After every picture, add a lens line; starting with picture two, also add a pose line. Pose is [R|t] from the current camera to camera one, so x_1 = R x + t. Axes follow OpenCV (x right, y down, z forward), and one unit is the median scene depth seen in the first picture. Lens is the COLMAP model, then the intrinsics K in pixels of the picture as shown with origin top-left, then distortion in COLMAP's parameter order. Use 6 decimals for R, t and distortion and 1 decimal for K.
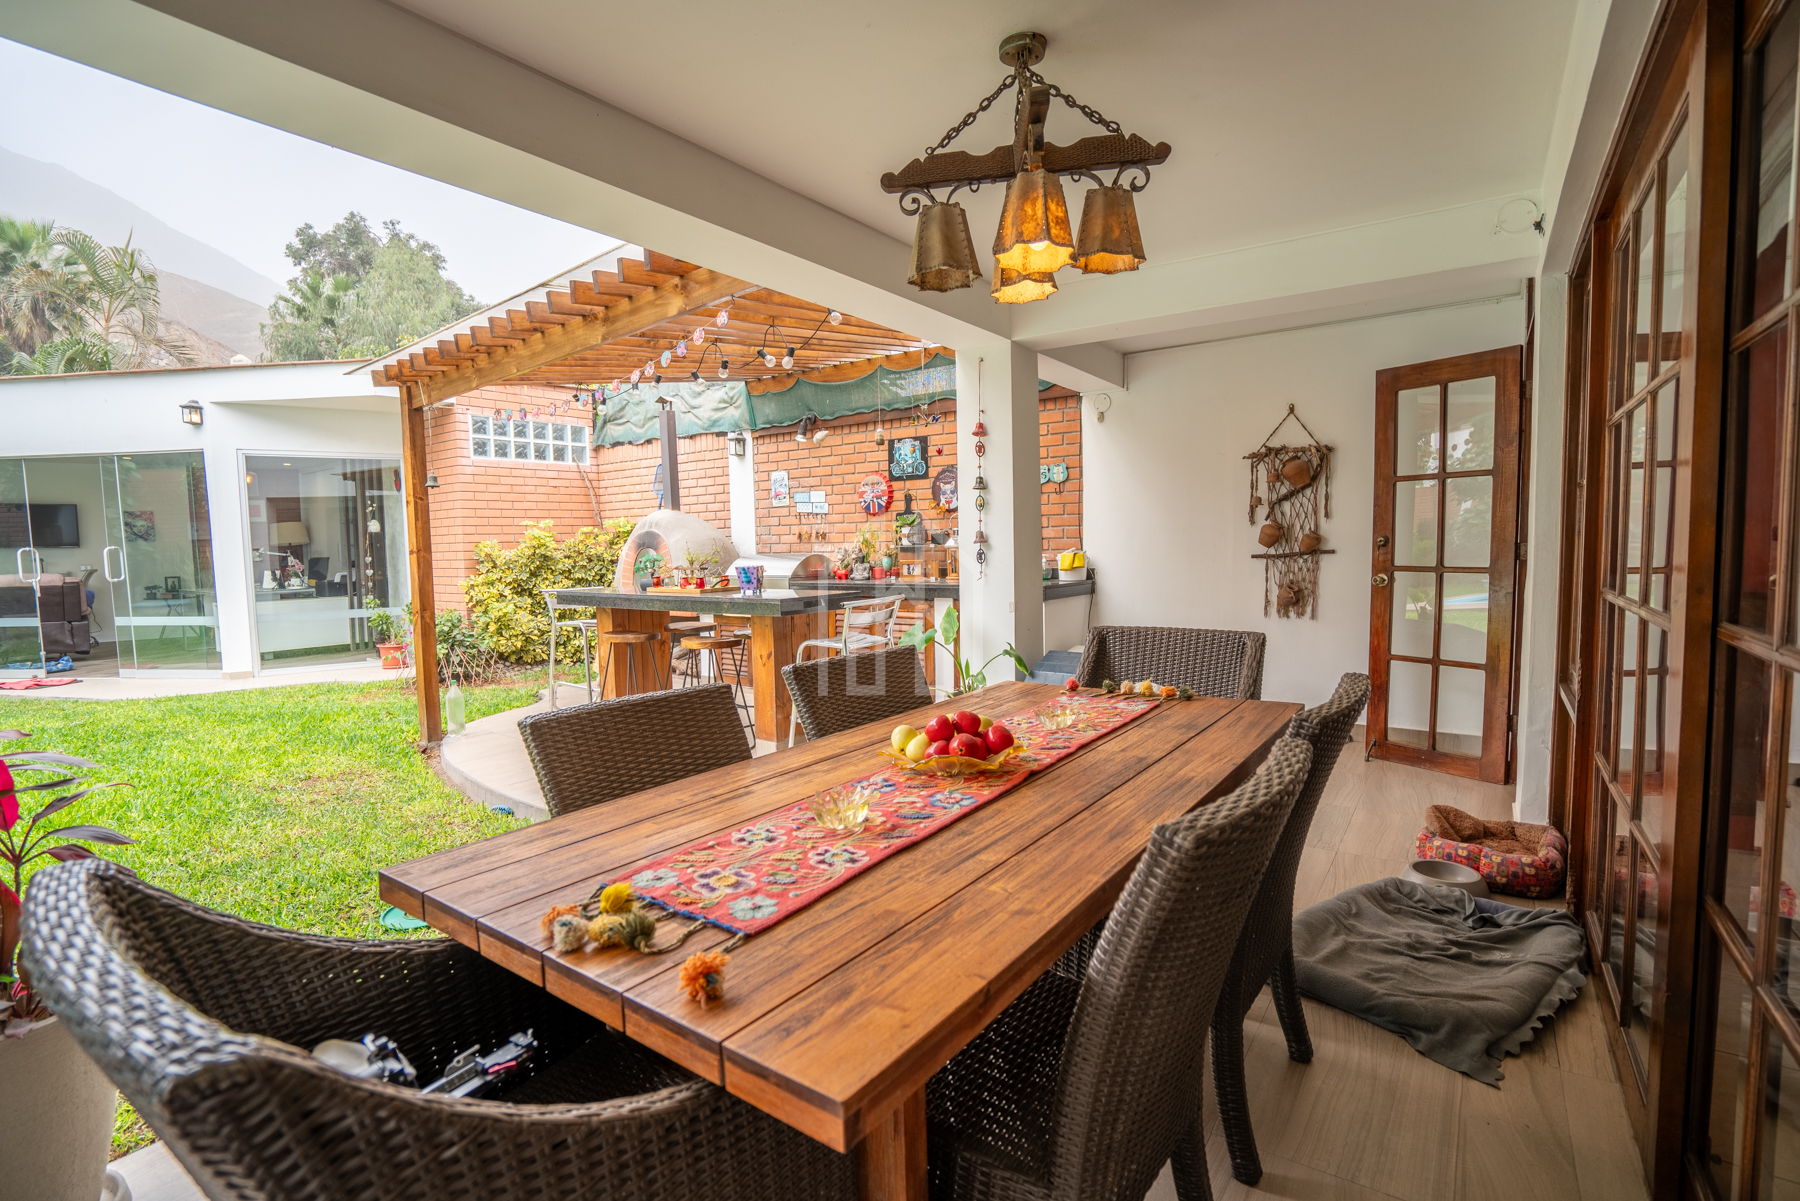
lens RADIAL K [[832.1, 0, 858.7], [0, 832.1, 600.5], [0, 0, 1]] dist [-0.058260, 0.027218]
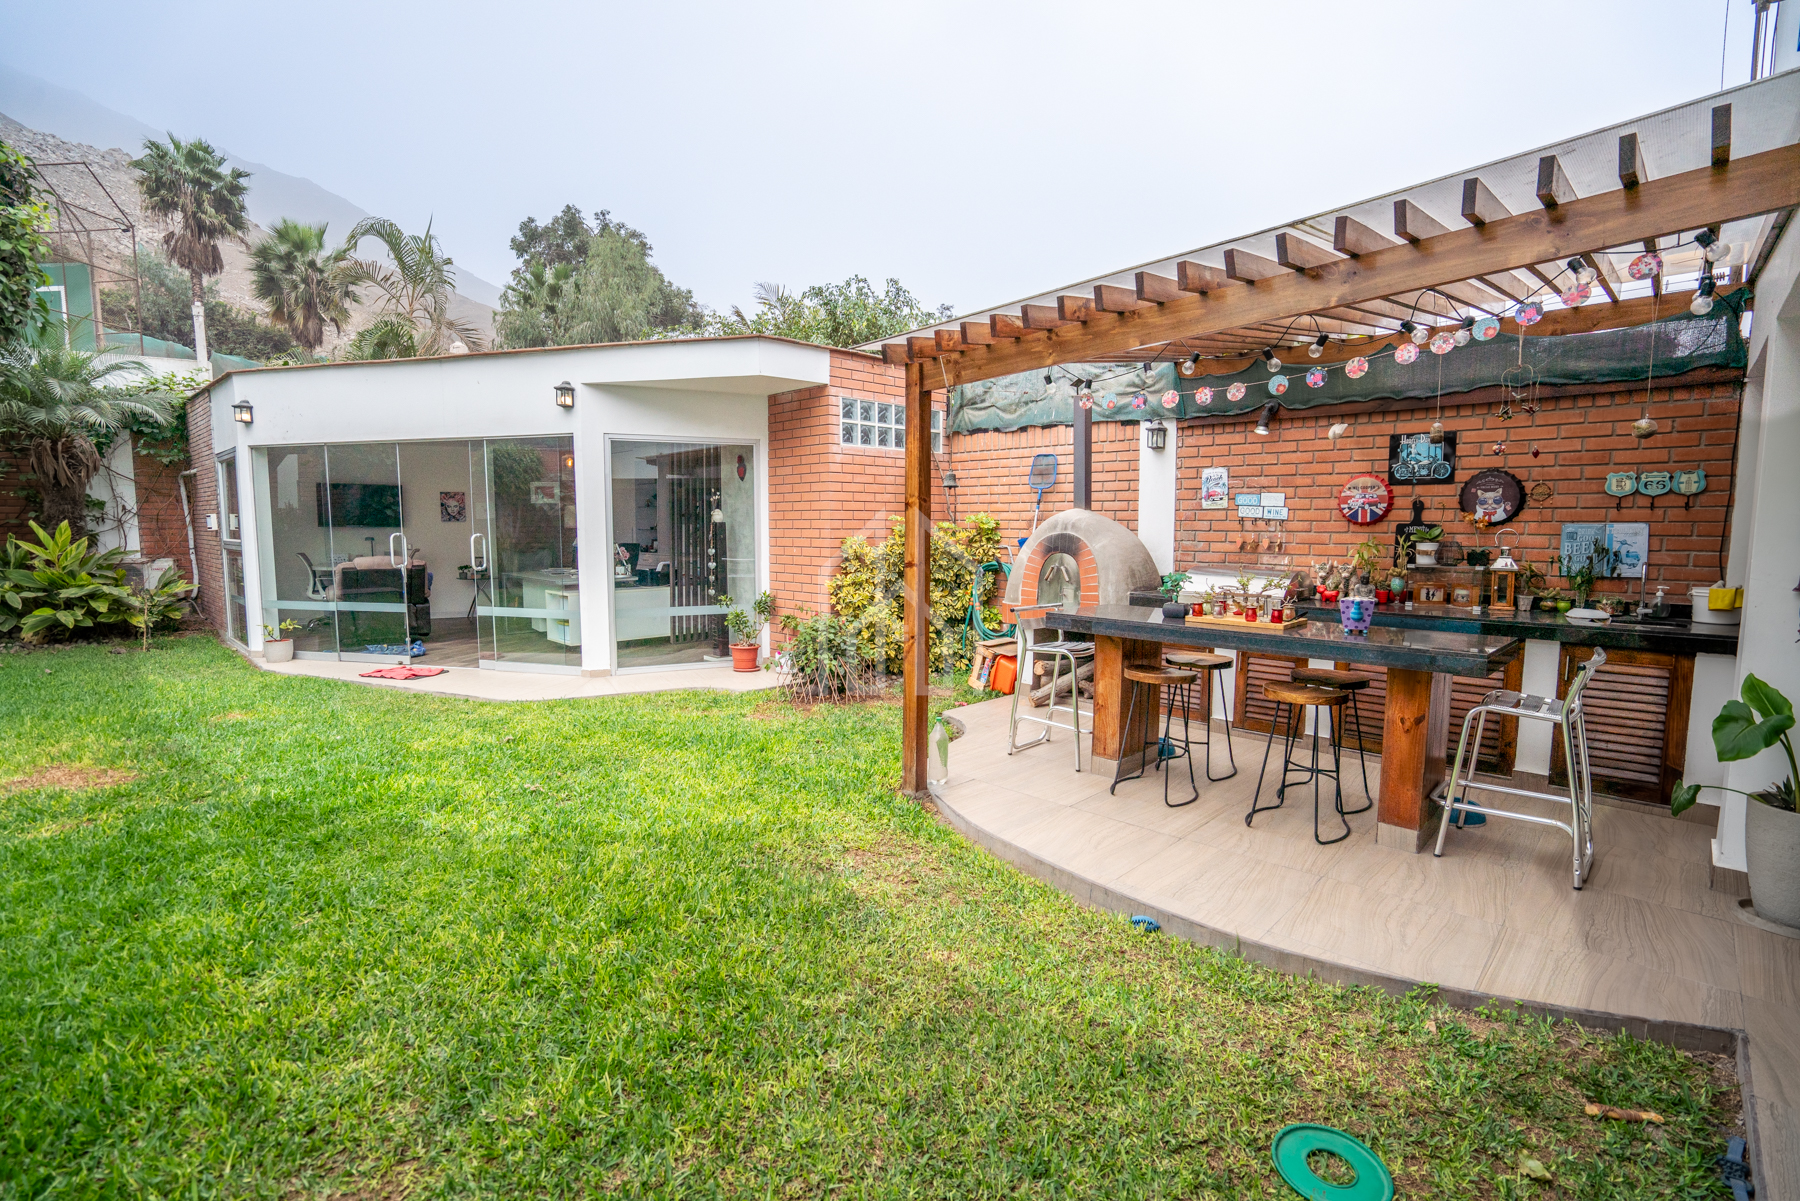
lens RADIAL K [[814.6, 0, 883.1], [0, 814.6, 600.3], [0, 0, 1]] dist [-0.076858, 0.042530]
pose [[0.988459, 0.036282, -0.147079, -0.288496], [-0.032423, 0.999066, 0.028556, -0.029462], [0.147978, -0.023457, 0.988712, 0.116885]]
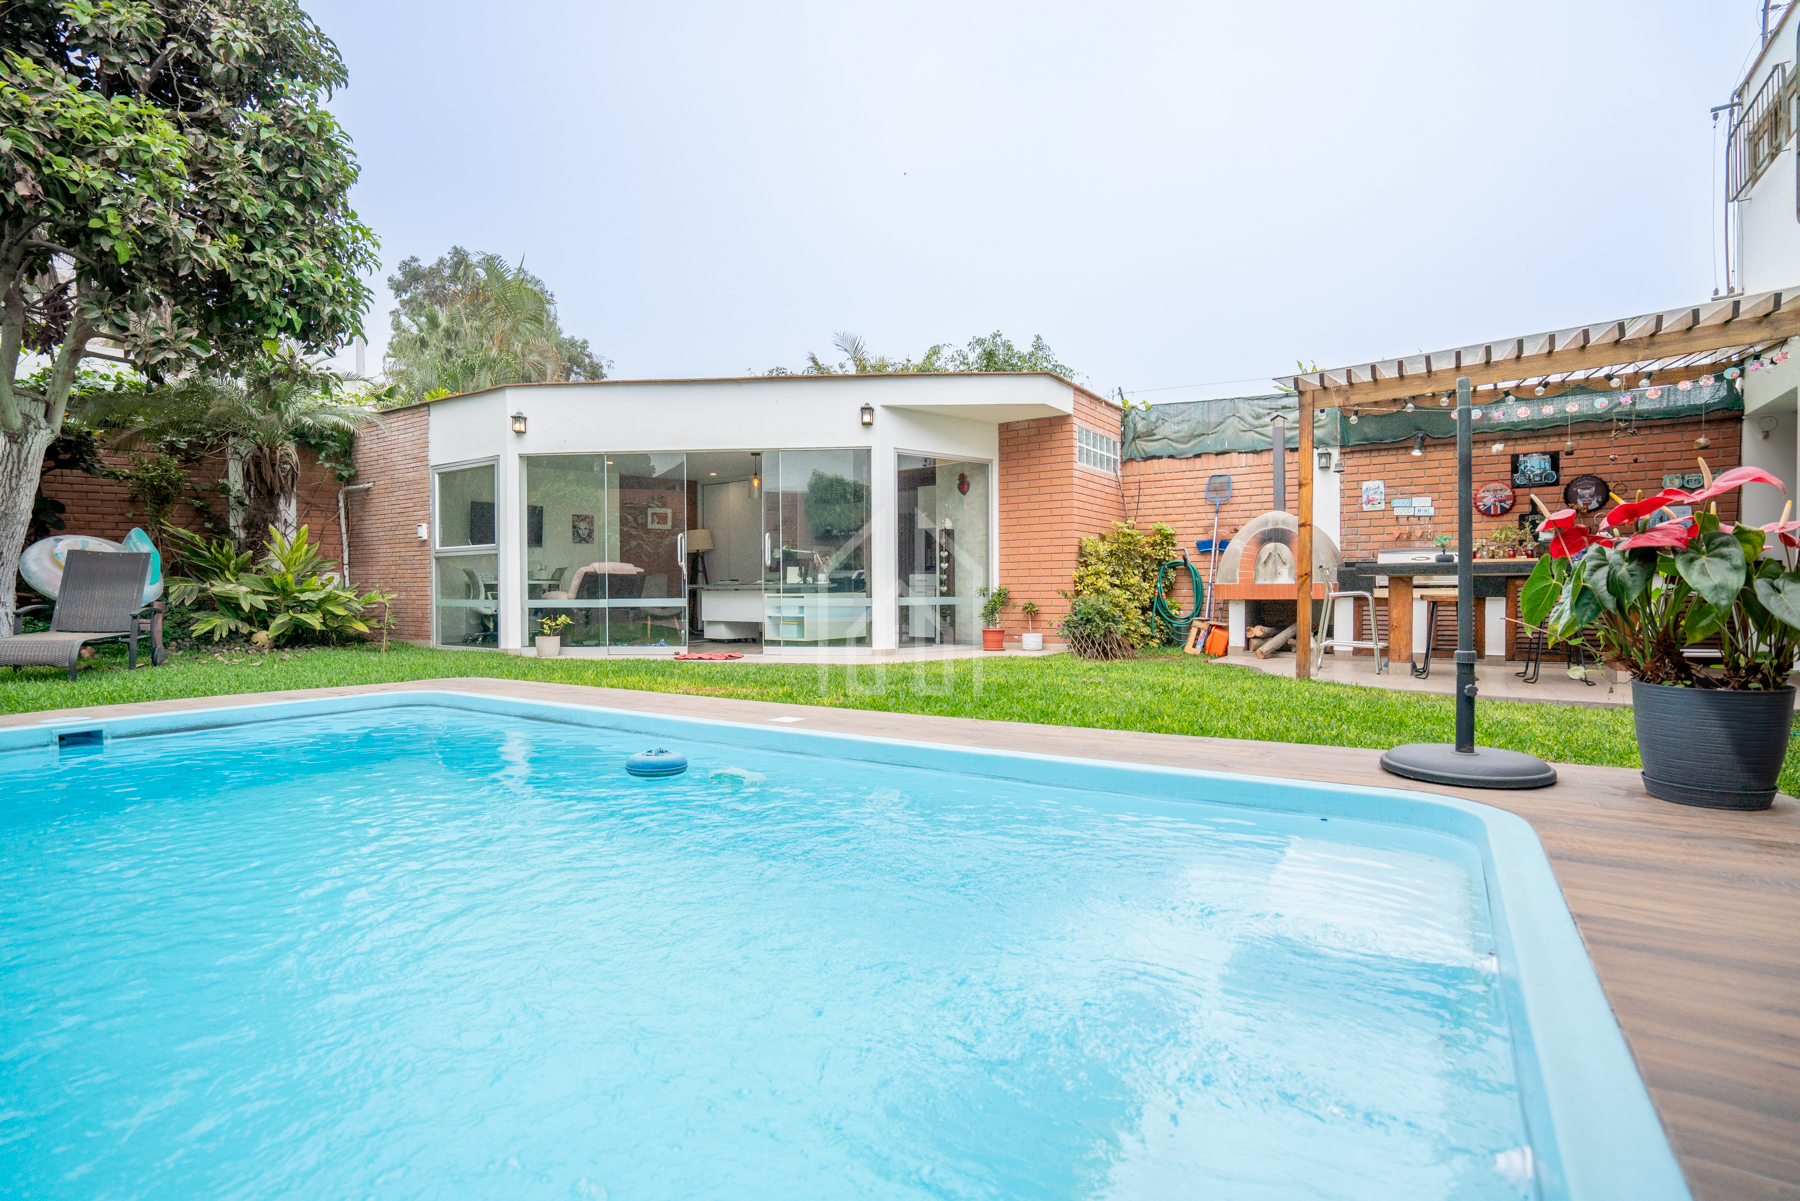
lens RADIAL K [[847.2, 0, 882.3], [0, 847.2, 608.8], [0, 0, 1]] dist [-0.064093, 0.029668]
pose [[0.999353, 0.013483, 0.033349, -0.780720], [-0.011856, 0.998752, -0.048524, 0.086708], [-0.033962, 0.048097, 0.998265, -0.140520]]
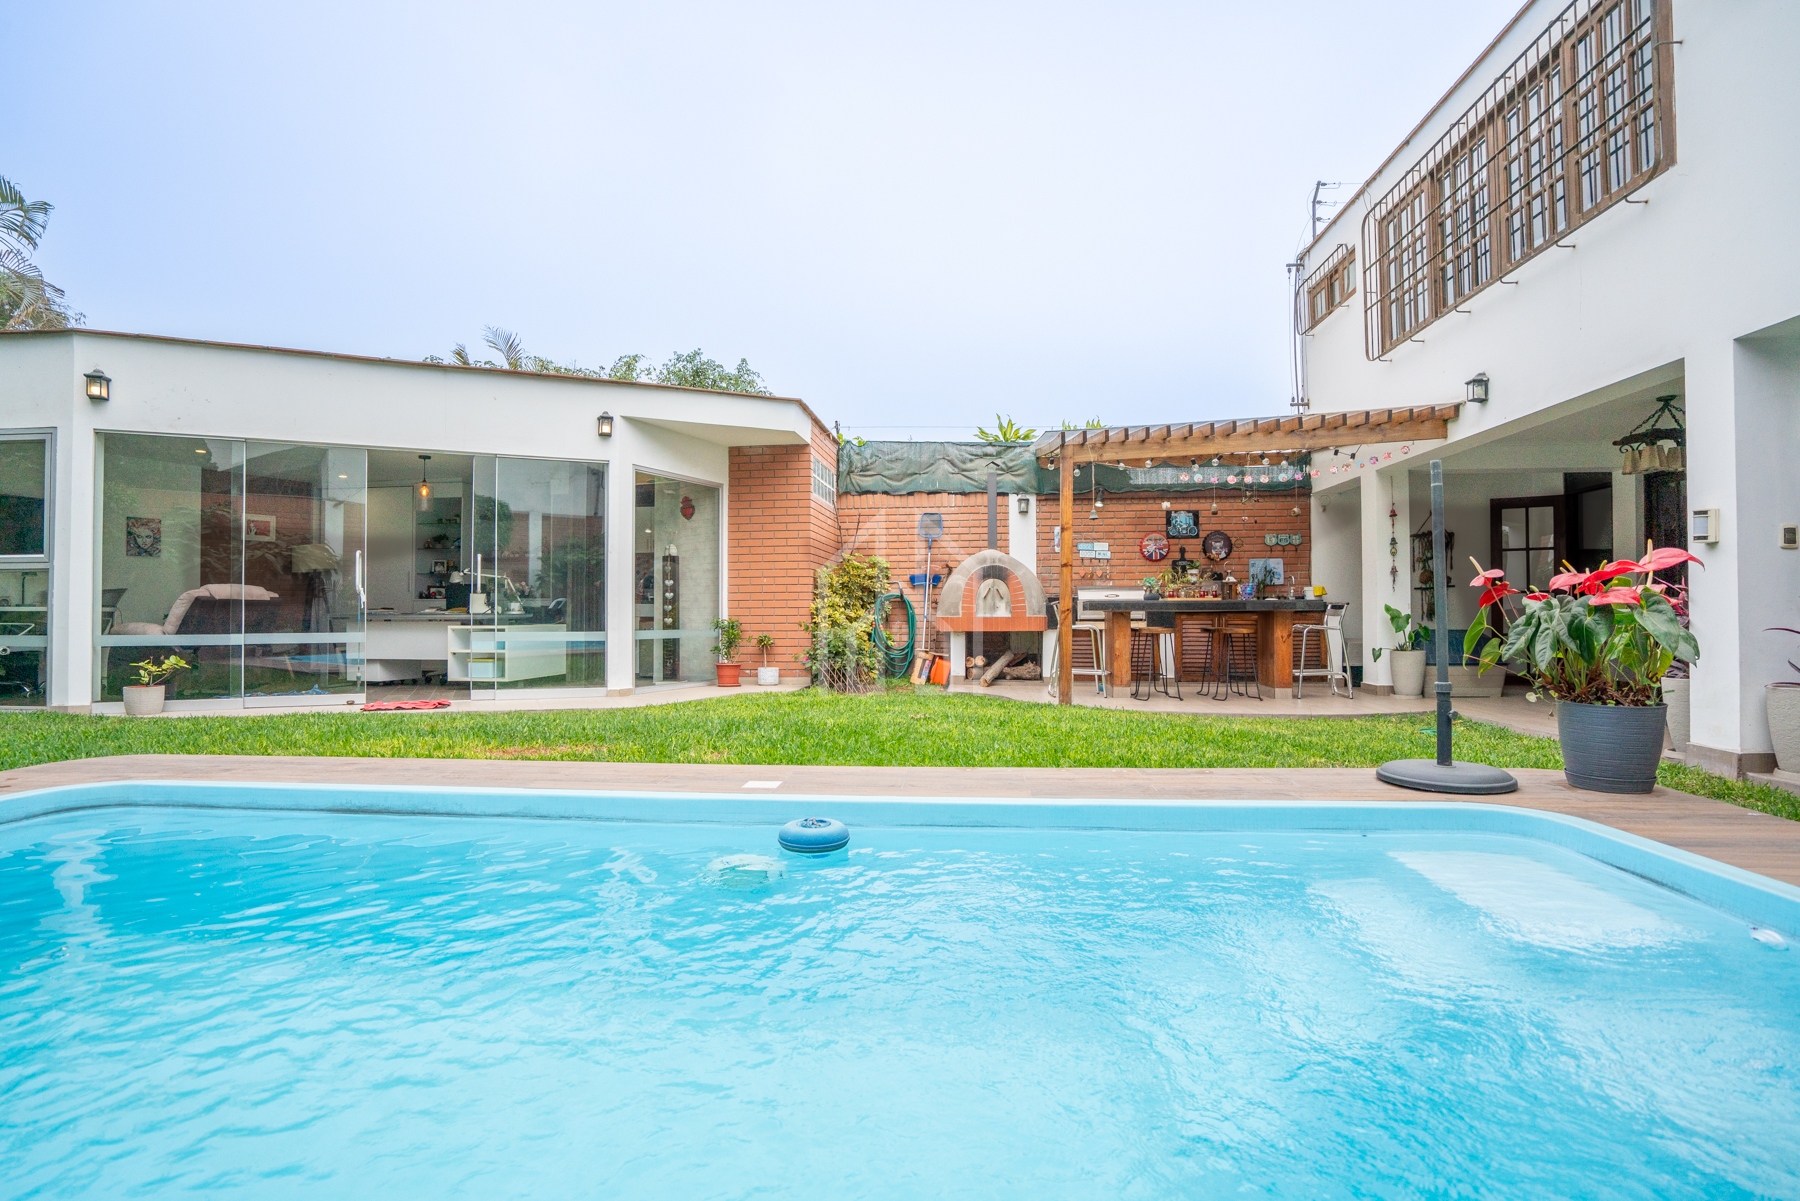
lens RADIAL K [[868.5, 0, 884.7], [0, 868.5, 603.5], [0, 0, 1]] dist [-0.052909, 0.017894]
pose [[0.869856, 0.025221, 0.492661, -0.969995], [0.018485, 0.996324, -0.083643, 0.075818], [-0.492960, 0.081864, 0.866192, -0.058124]]
